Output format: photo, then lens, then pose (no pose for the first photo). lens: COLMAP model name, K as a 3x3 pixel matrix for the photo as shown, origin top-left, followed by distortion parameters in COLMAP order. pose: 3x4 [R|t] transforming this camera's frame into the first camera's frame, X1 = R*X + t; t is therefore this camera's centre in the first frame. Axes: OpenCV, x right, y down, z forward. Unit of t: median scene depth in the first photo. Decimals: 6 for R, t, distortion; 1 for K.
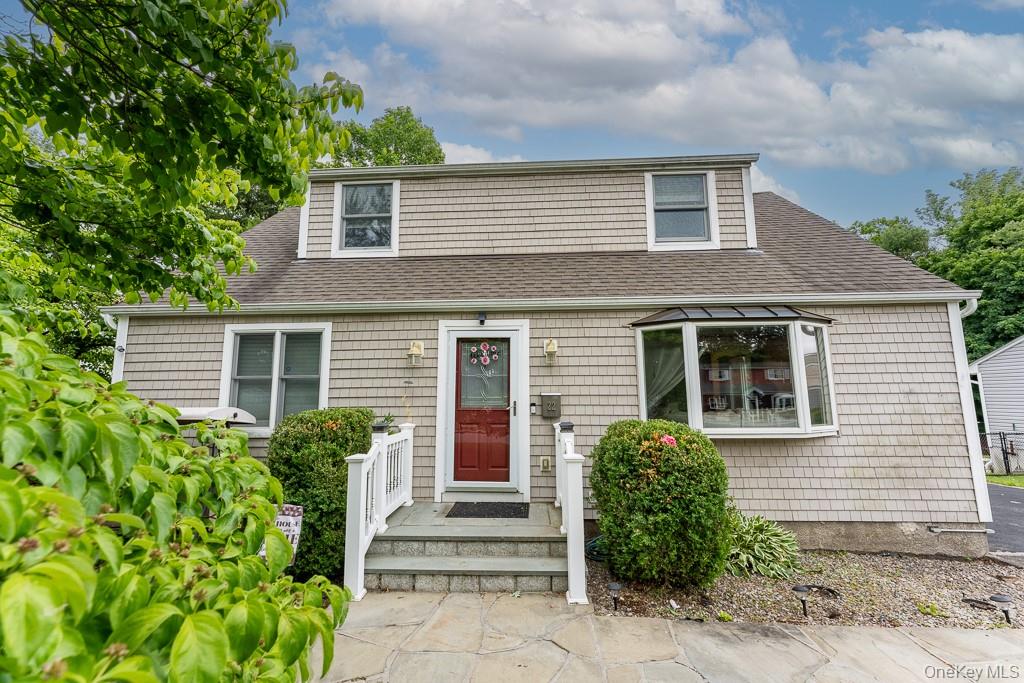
lens RADIAL K [[412.8, 0, 514.9], [0, 412.8, 341.6], [0, 0, 1]] dist [-0.000455, -0.000506]
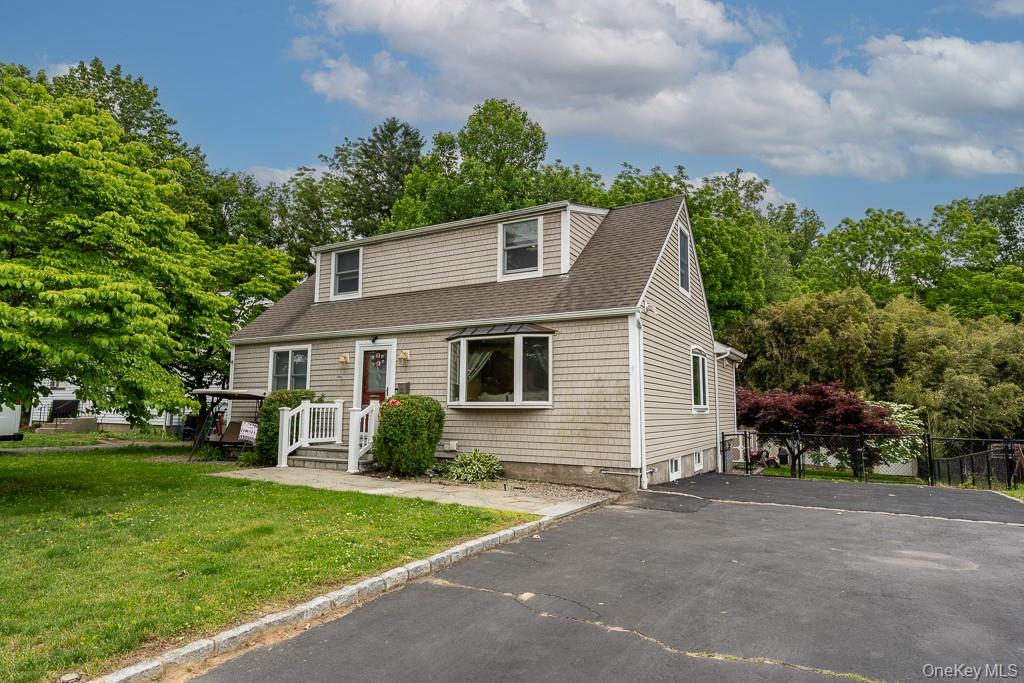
lens RADIAL K [[577.9, 0, 514.9], [0, 577.9, 343.0], [0, 0, 1]] dist [-0.003490, -0.000586]
pose [[0.896927, -0.037874, -0.440553, 1.497192], [0.046168, 0.998901, 0.008118, -0.032792], [0.439761, -0.027620, 0.897690, -0.888120]]
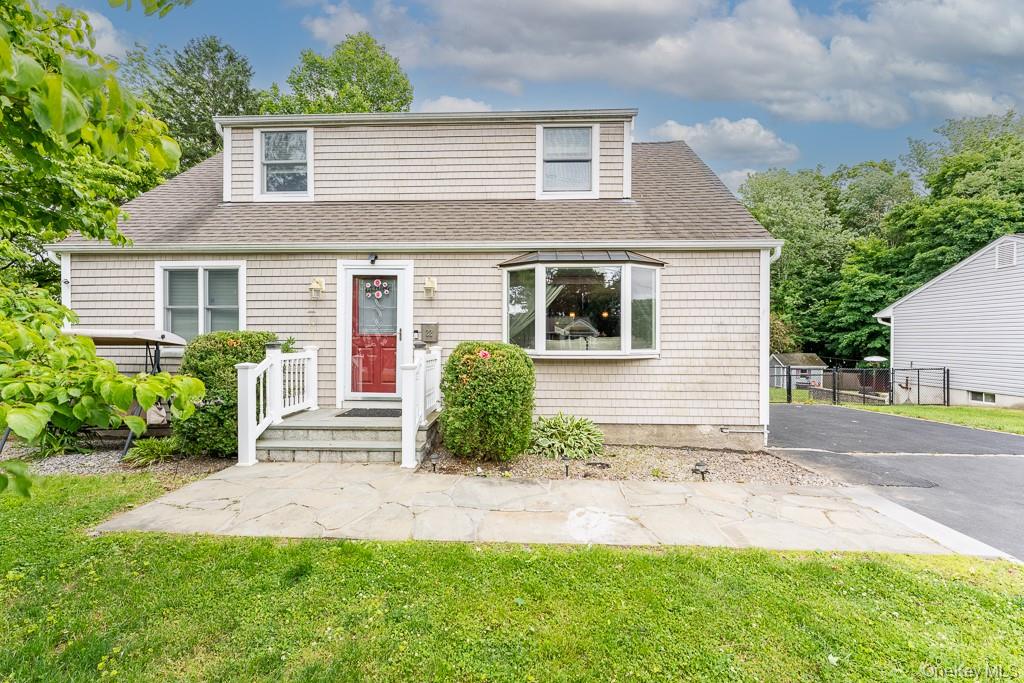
lens RADIAL K [[412.8, 0, 514.9], [0, 412.8, 341.6], [0, 0, 1]] dist [-0.000455, -0.000506]
pose [[0.999864, 0.009240, 0.013638, 0.311054], [-0.011035, 0.990364, 0.138048, 0.011669], [-0.012231, -0.138180, 0.990332, -0.201861]]
